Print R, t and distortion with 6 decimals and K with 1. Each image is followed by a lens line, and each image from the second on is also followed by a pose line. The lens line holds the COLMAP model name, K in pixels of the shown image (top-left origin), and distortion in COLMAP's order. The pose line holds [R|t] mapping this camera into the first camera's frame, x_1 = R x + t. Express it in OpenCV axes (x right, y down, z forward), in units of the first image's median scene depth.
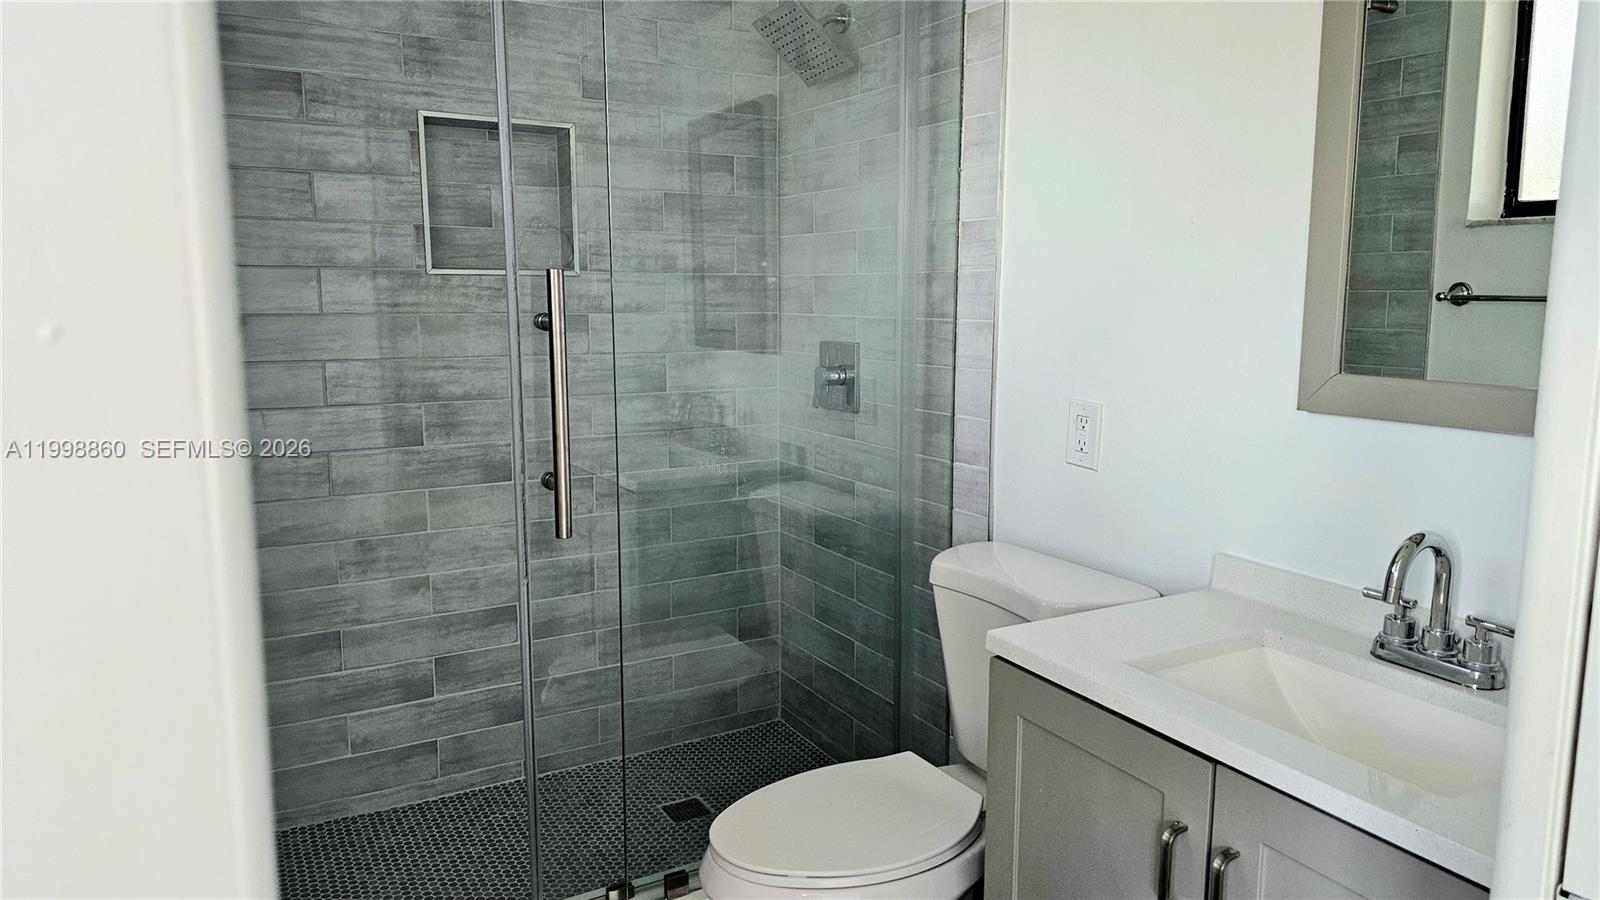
lens RADIAL K [[1075.6, 0, 800.0], [0, 1075.6, 450.0], [0, 0, 1]] dist [0.034710, -0.002454]
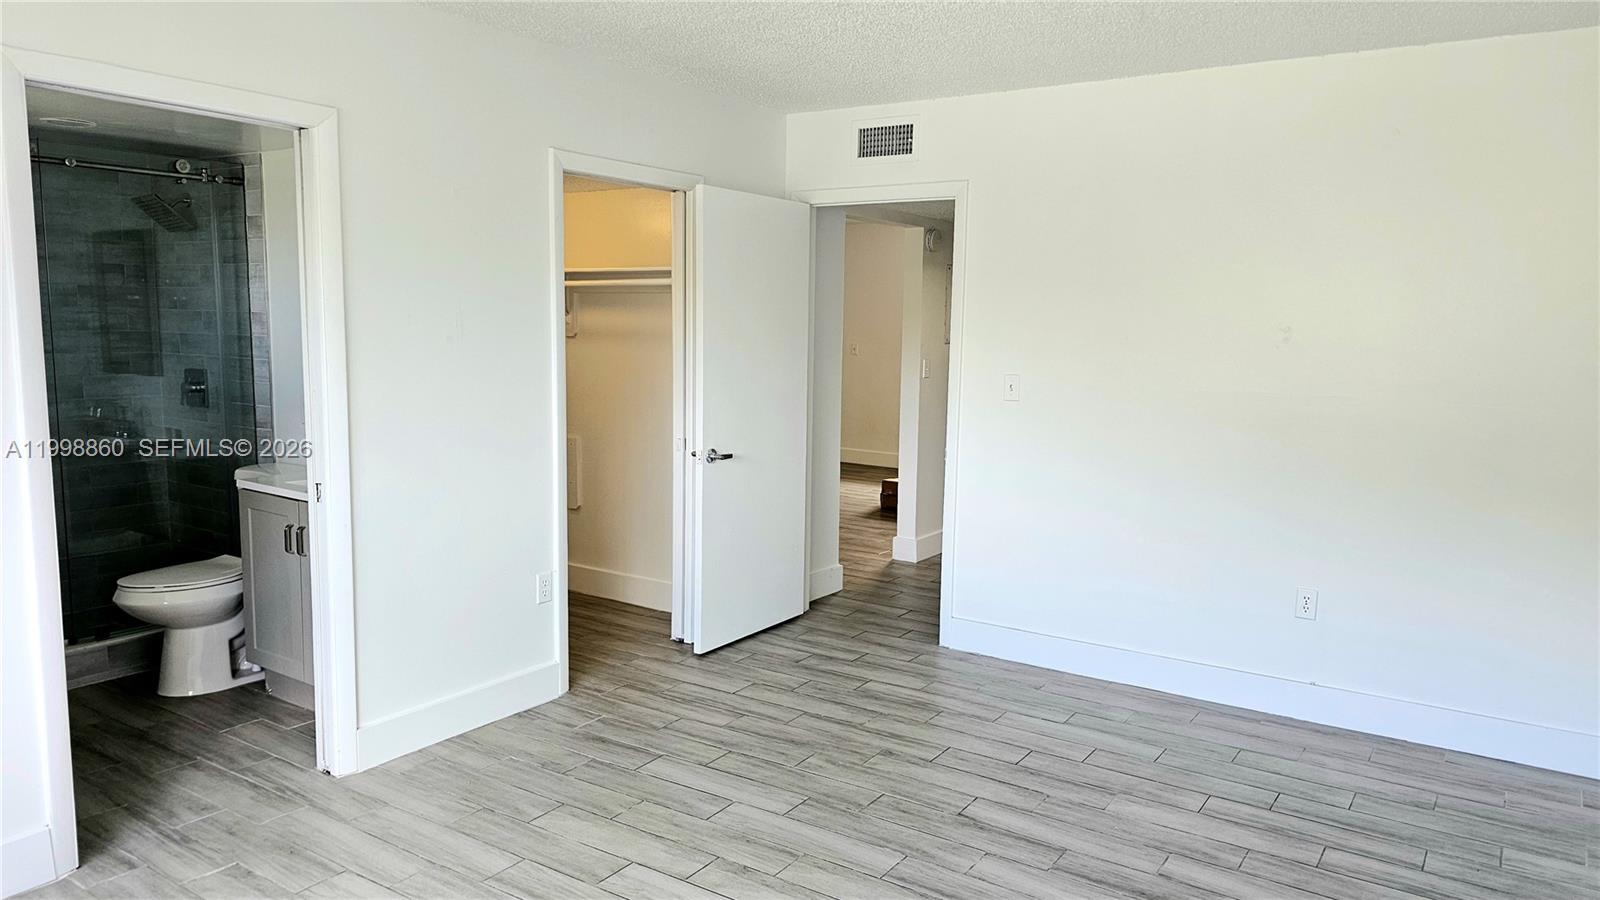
lens RADIAL K [[1076.0, 0, 800.0], [0, 1076.0, 450.0], [0, 0, 1]] dist [0.098140, -0.083993]
pose [[0.899040, -0.036794, 0.436318, 0.145068], [0.048358, 0.998711, -0.015423, 0.121823], [-0.435188, 0.034966, 0.899660, -1.190622]]
